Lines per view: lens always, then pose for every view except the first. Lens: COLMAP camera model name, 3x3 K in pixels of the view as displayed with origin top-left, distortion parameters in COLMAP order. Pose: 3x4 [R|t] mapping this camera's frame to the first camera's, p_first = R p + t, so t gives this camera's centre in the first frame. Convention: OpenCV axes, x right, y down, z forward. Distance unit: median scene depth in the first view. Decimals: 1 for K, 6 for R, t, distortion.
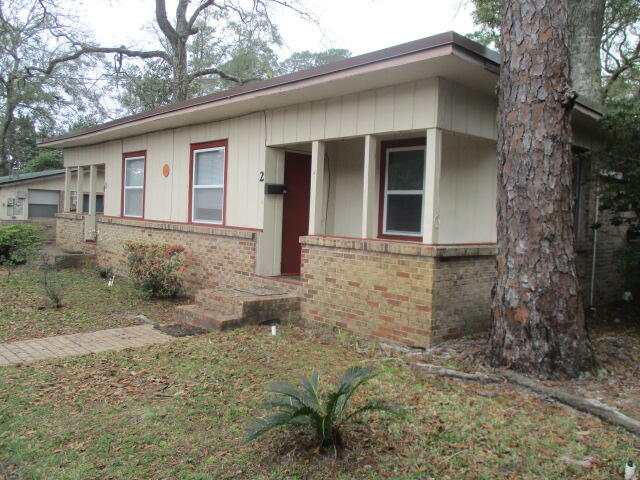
lens RADIAL K [[531.6, 0, 322.5], [0, 531.6, 236.5], [0, 0, 1]] dist [-0.043807, 0.036438]
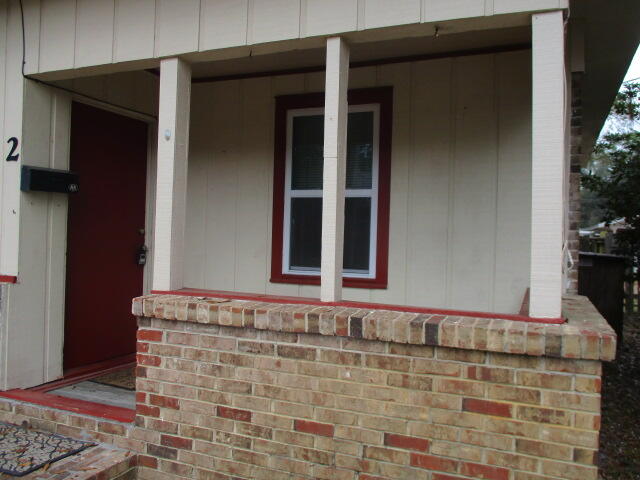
lens RADIAL K [[531.6, 0, 331.9], [0, 531.6, 236.2], [0, 0, 1]] dist [-0.043807, 0.036438]
pose [[0.898230, -0.012923, 0.439335, -0.087304], [0.027168, 0.999289, -0.026152, -0.033363], [-0.438685, 0.035426, 0.897943, 0.641305]]
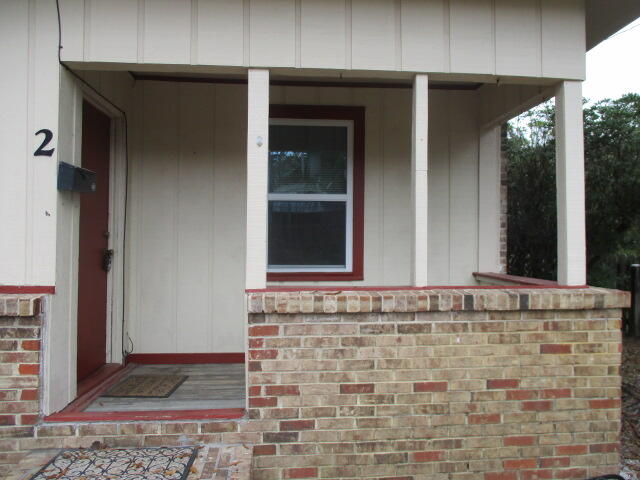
lens RADIAL K [[531.6, 0, 333.5], [0, 531.6, 236.9], [0, 0, 1]] dist [-0.043807, 0.036438]
pose [[0.595270, -0.027076, 0.803069, -0.350612], [0.055622, 0.998423, -0.007567, -0.041545], [-0.801598, 0.049173, 0.595838, 0.765567]]
